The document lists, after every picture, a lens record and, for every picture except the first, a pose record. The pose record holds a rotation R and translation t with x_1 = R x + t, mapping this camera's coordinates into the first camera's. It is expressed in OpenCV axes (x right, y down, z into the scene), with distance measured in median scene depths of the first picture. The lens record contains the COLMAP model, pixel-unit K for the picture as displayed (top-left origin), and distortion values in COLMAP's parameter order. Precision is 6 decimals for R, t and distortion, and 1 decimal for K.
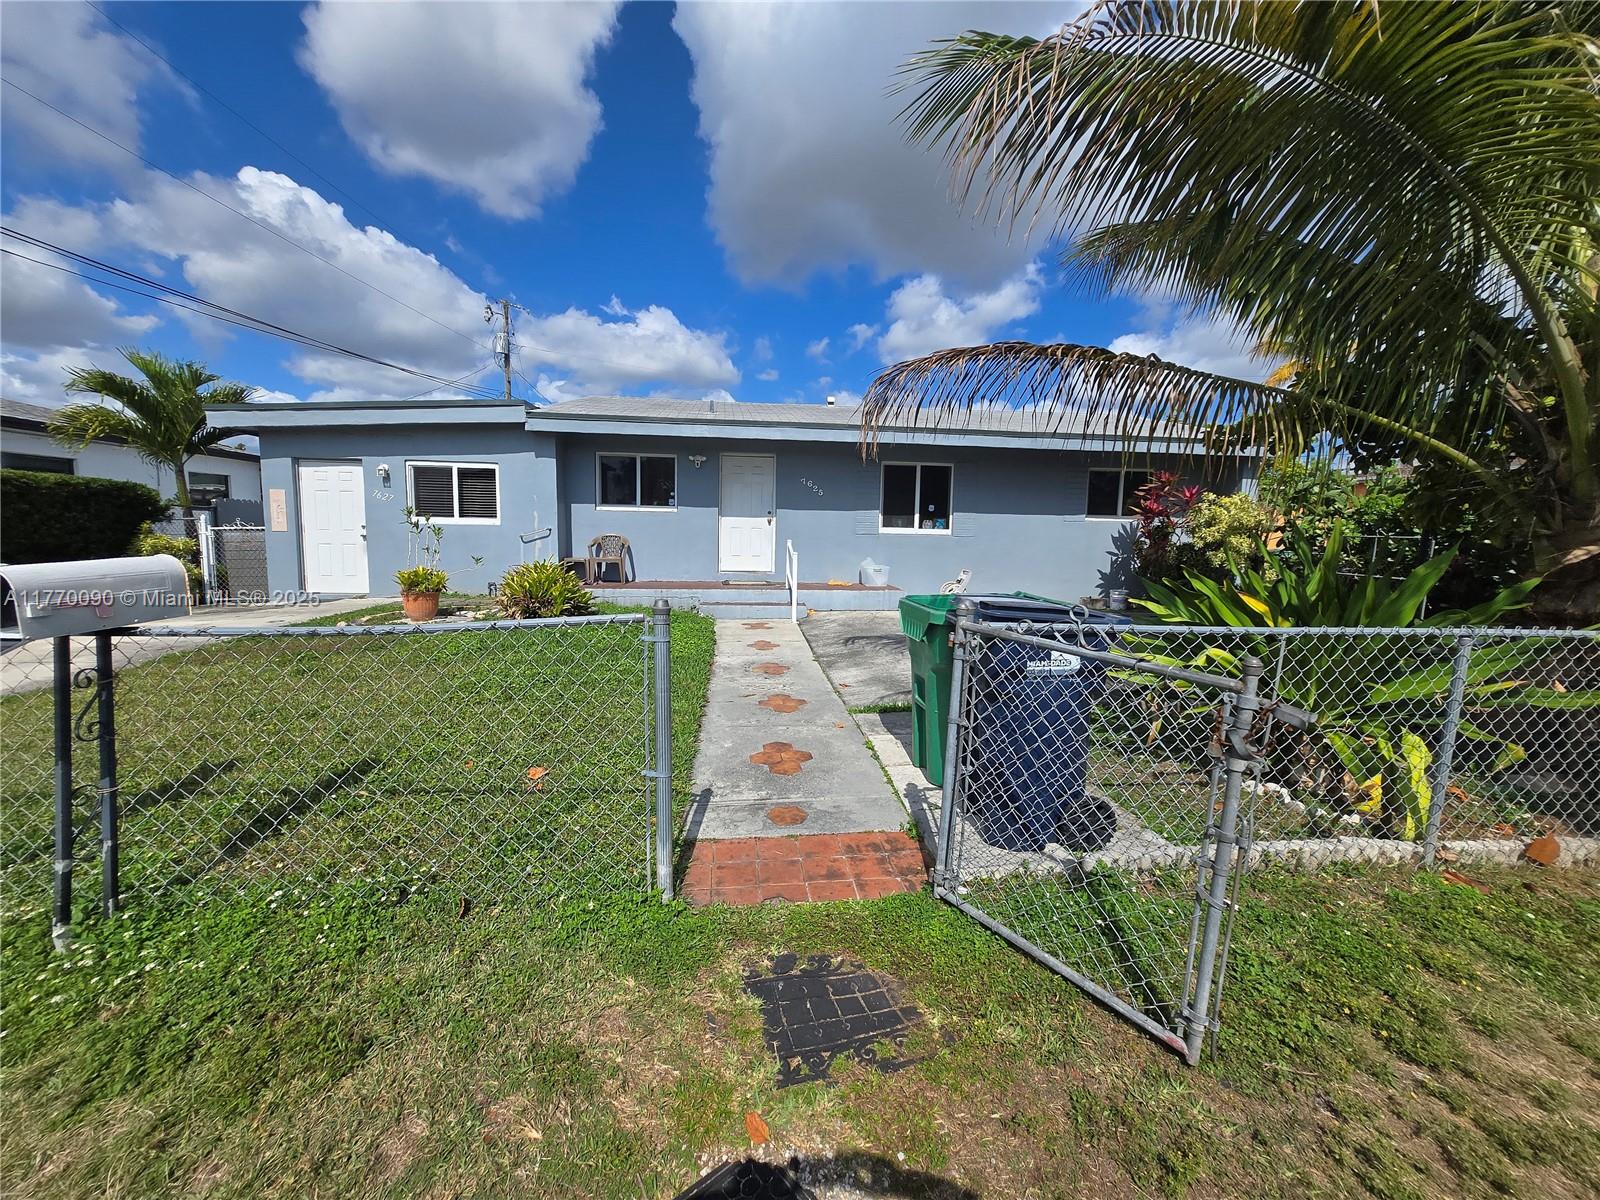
lens RADIAL K [[626.3, 0, 804.6], [0, 626.3, 596.9], [0, 0, 1]] dist [-0.003695, 0.001423]
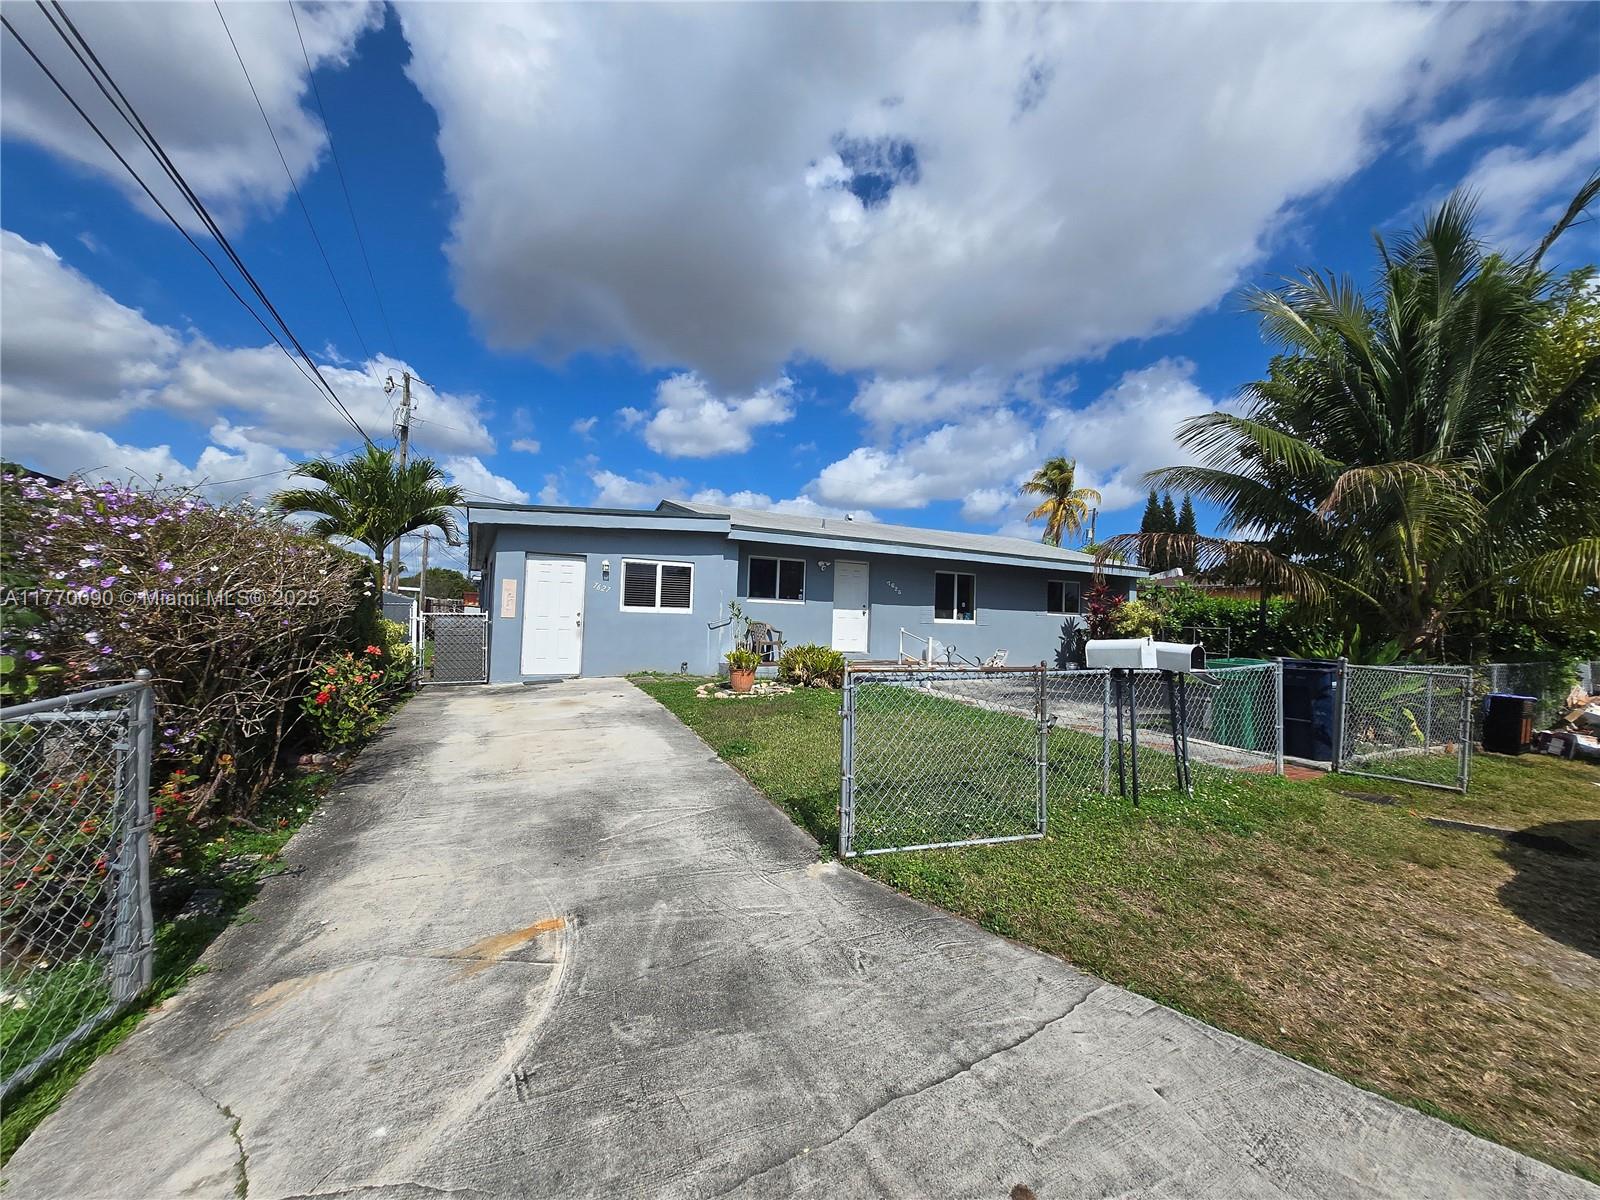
lens RADIAL K [[626.3, 0, 792.8], [0, 626.3, 602.9], [0, 0, 1]] dist [-0.003695, 0.001423]
pose [[0.933813, 0.020253, 0.357187, -0.642557], [0.021705, 0.993350, -0.113070, 0.001484], [-0.357102, 0.113339, 0.927164, -0.144906]]
